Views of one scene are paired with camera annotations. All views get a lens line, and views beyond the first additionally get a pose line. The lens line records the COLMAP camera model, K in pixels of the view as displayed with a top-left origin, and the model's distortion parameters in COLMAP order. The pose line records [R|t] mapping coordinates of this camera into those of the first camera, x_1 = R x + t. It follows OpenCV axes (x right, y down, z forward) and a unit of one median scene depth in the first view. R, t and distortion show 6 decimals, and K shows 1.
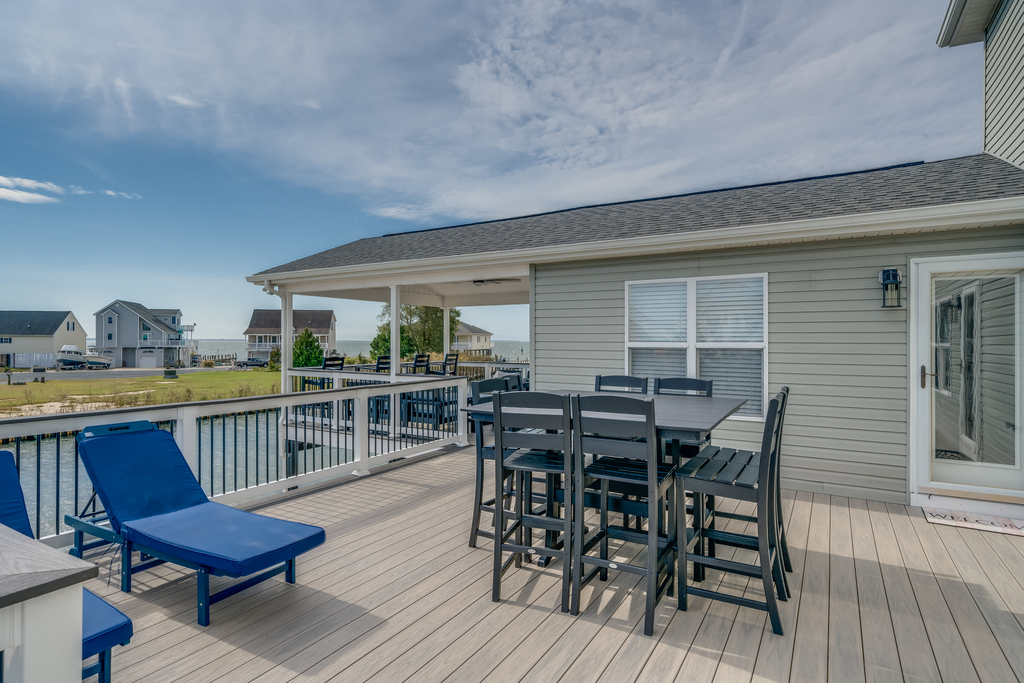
lens RADIAL K [[530.7, 0, 511.9], [0, 530.7, 339.2], [0, 0, 1]] dist [0.003375, 0.001276]
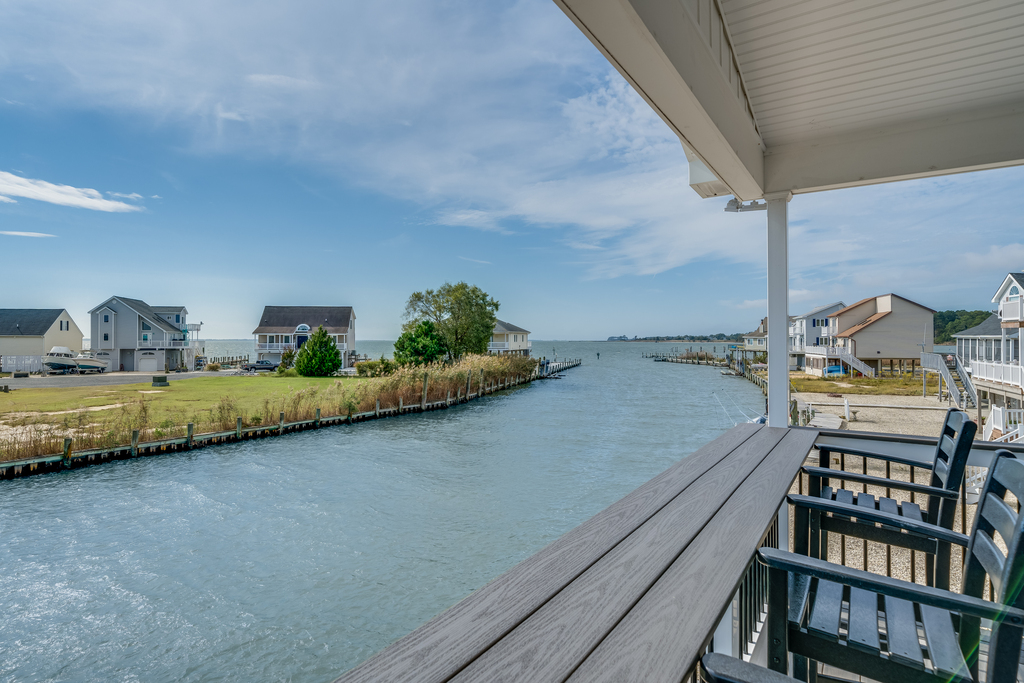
lens RADIAL K [[530.7, 0, 513.4], [0, 530.7, 339.6], [0, 0, 1]] dist [0.003375, 0.001276]
pose [[0.999441, -0.003936, -0.033192, -0.037848], [0.004034, 0.999988, 0.002891, -0.000159], [0.033181, -0.003024, 0.999445, 0.123675]]
